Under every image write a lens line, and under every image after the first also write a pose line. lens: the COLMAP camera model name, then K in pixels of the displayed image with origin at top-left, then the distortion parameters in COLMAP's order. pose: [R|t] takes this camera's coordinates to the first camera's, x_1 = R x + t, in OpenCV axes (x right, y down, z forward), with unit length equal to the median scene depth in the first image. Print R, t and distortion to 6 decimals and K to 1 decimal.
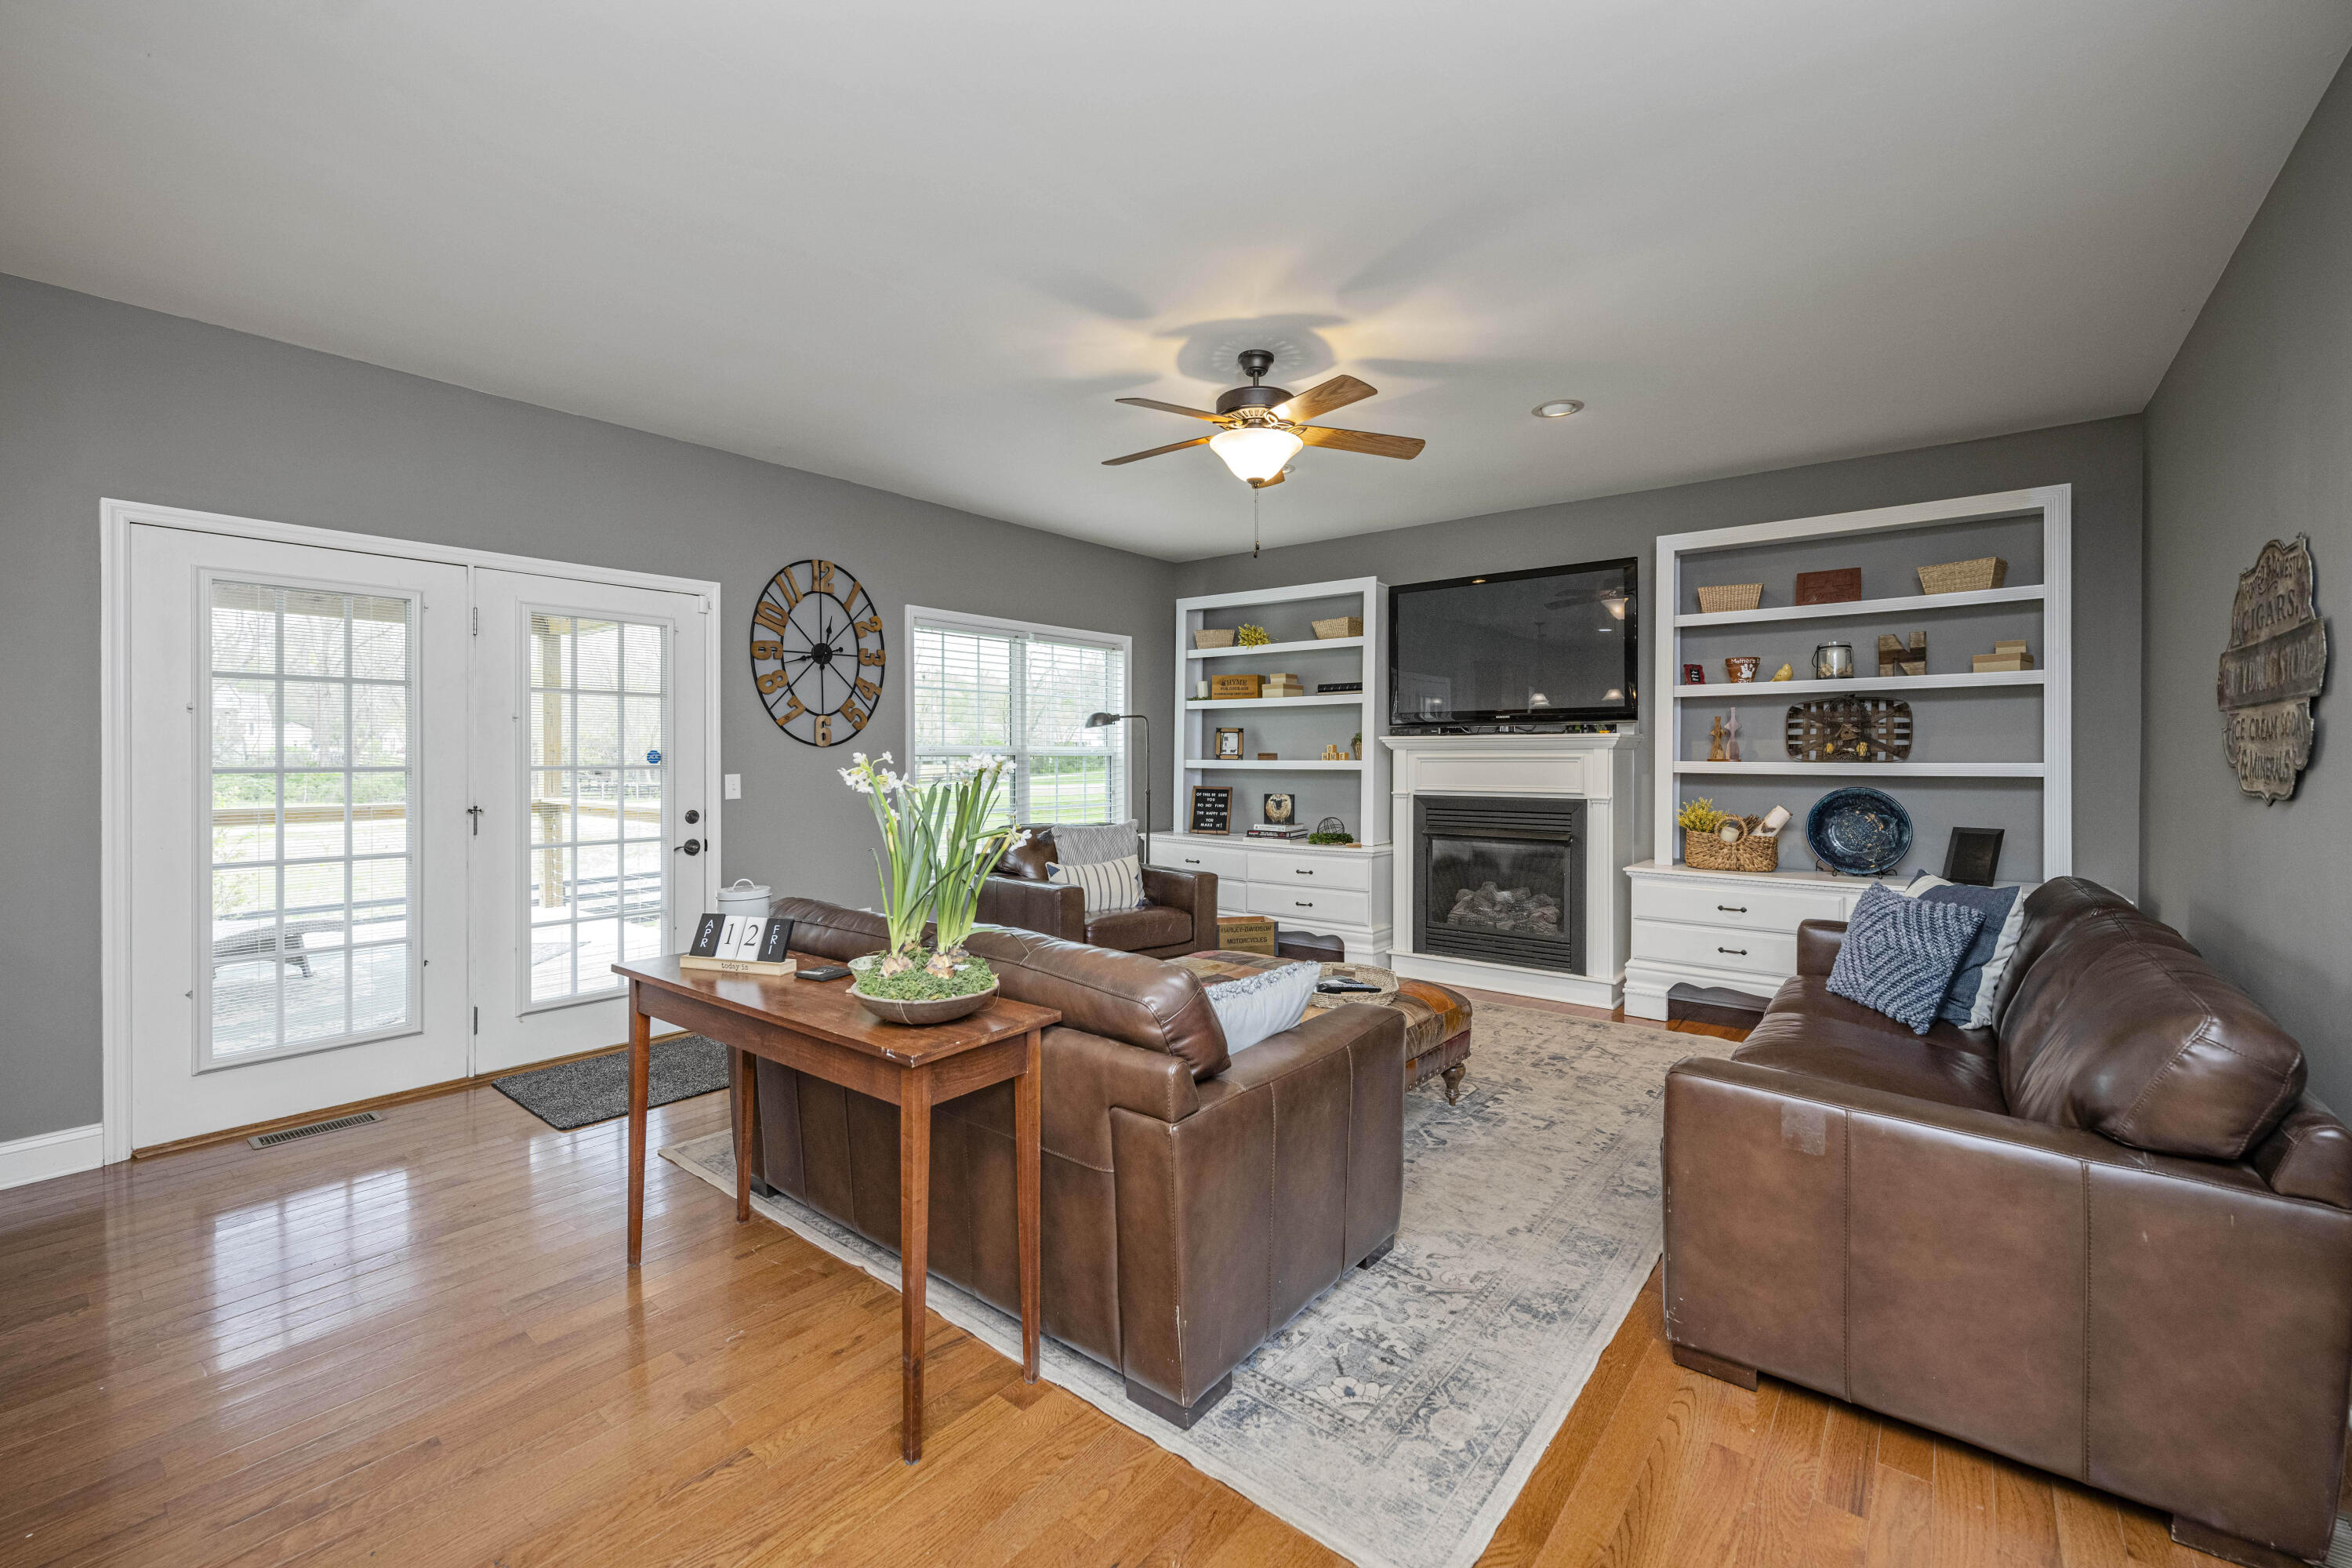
lens RADIAL K [[962.5, 0, 1173.8], [0, 962.5, 749.5], [0, 0, 1]] dist [-0.000794, -0.000063]
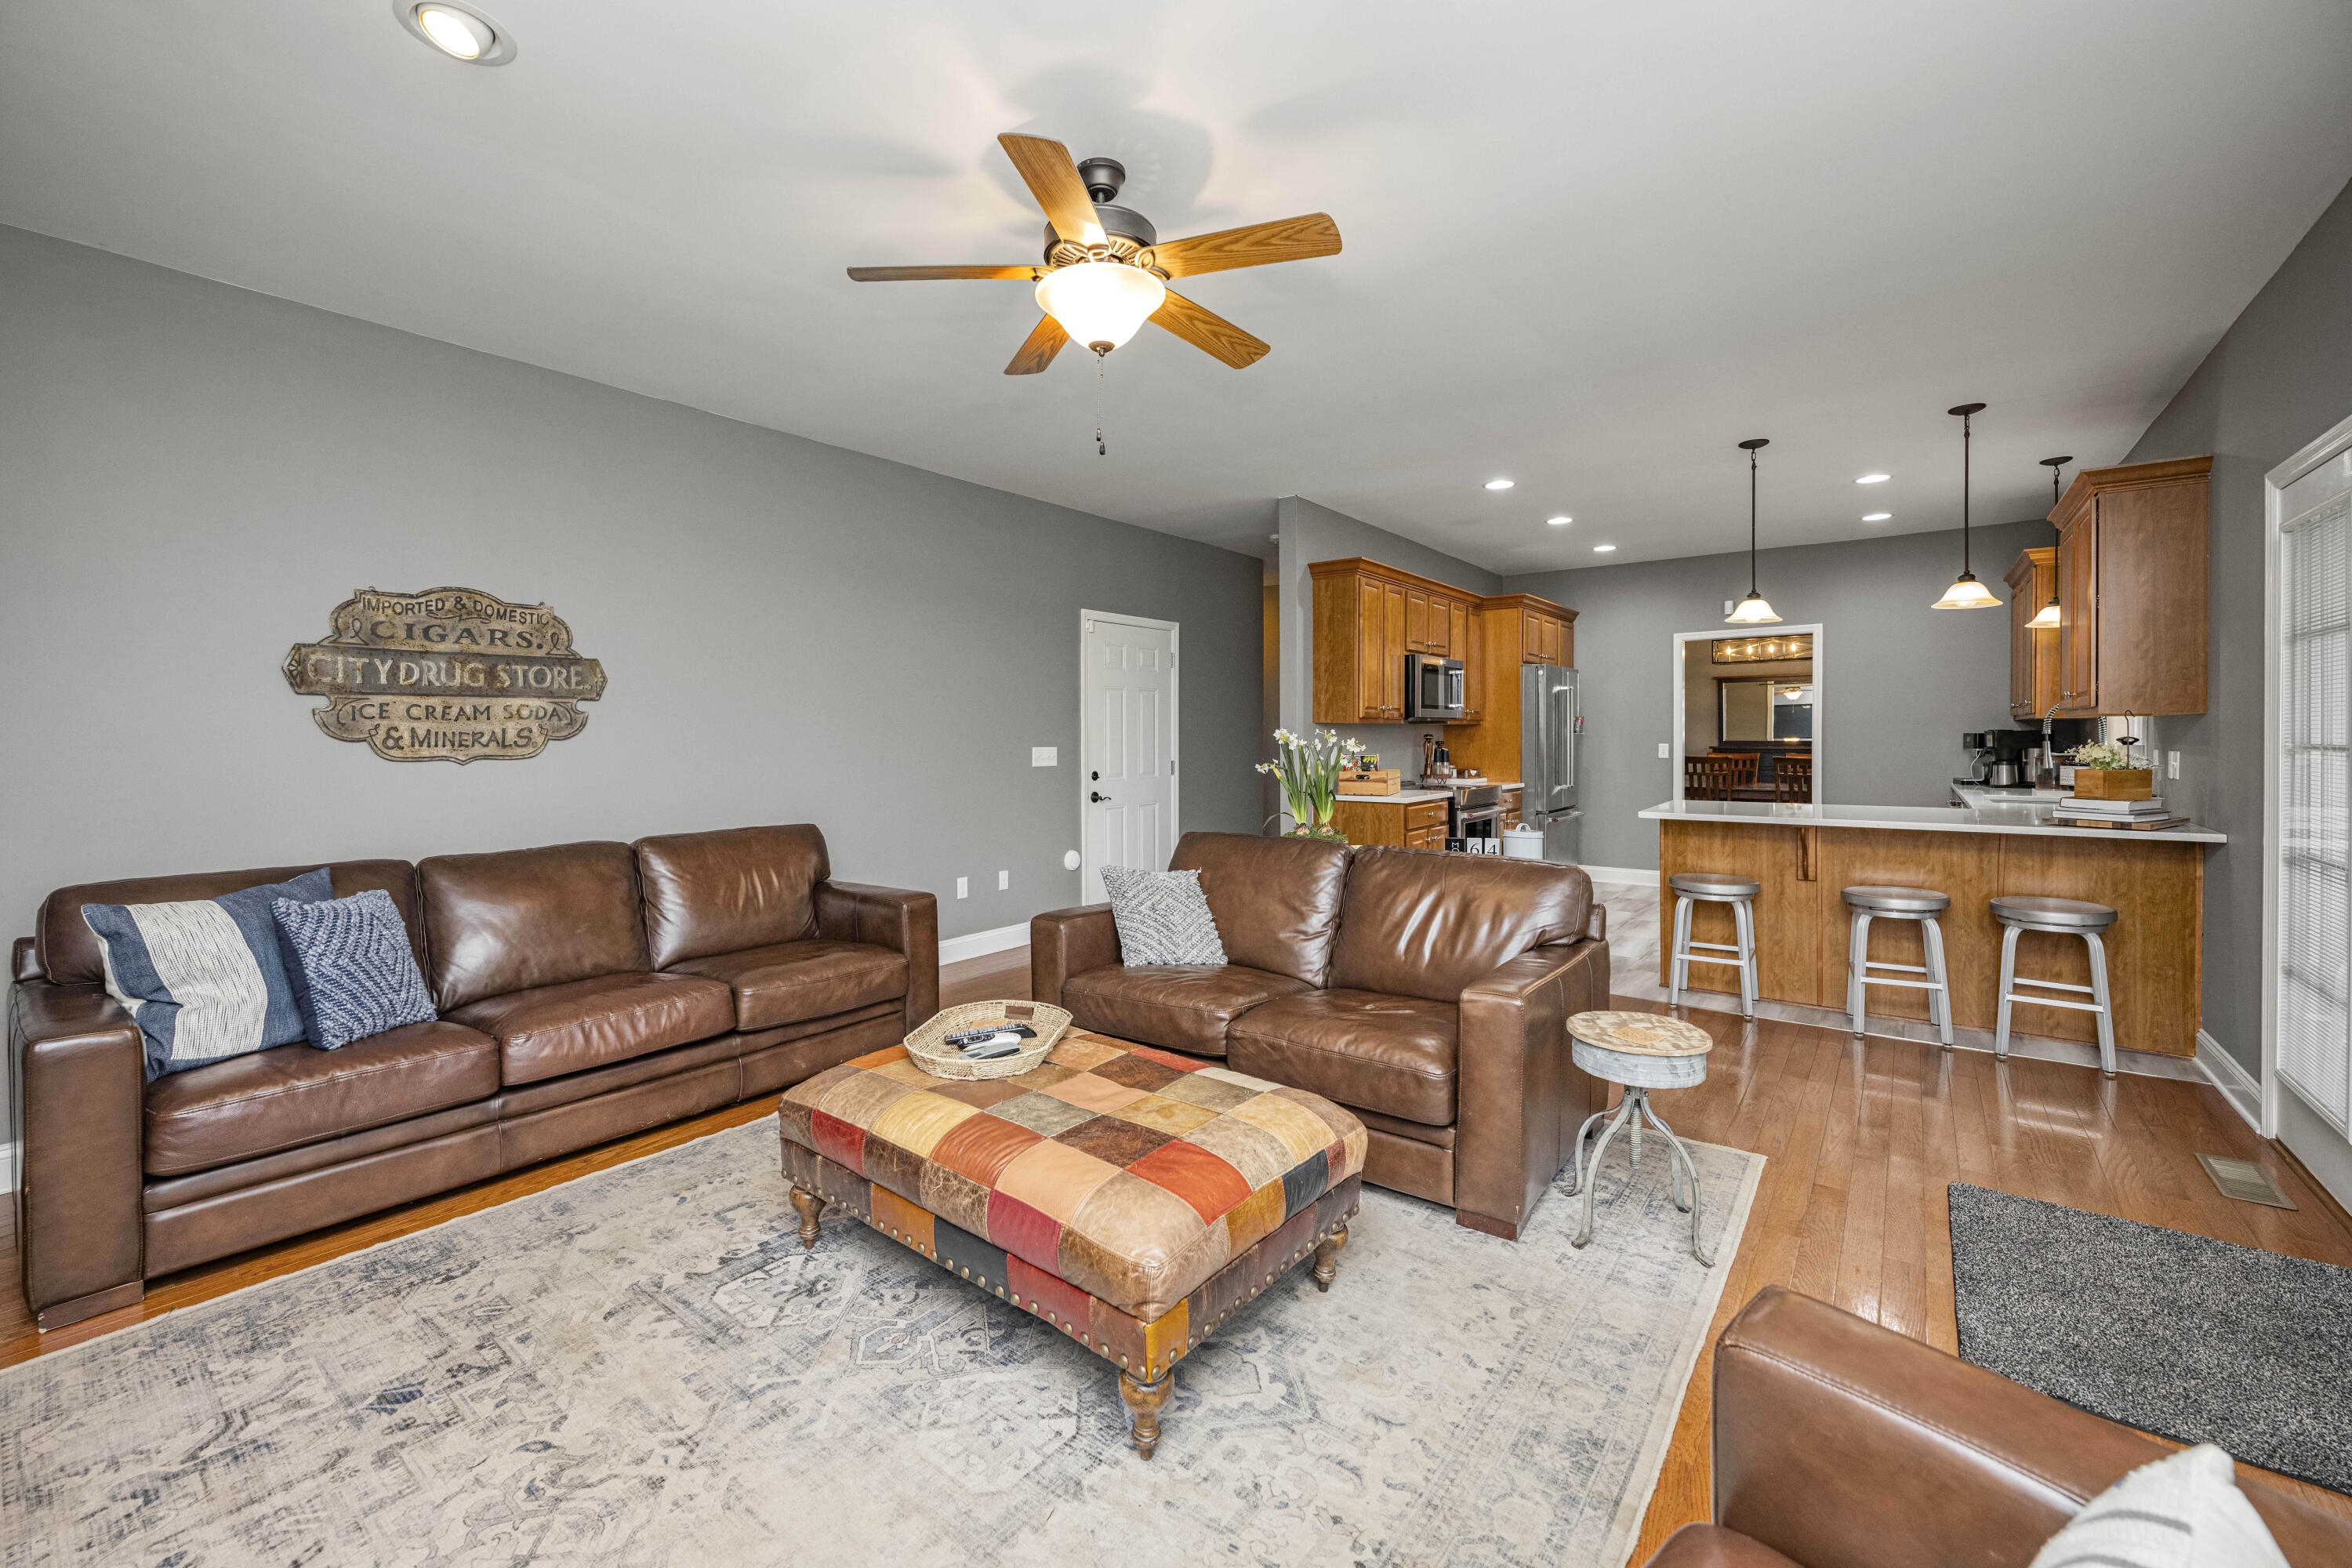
lens RADIAL K [[937.9, 0, 1167.4], [0, 937.9, 740.7], [0, 0, 1]] dist [-0.001256, -0.000055]
pose [[-0.999852, 0.003125, -0.016898, 0.034859], [0.003048, 0.999985, 0.004601, 0.008559], [0.016912, 0.004549, -0.999847, 1.189053]]
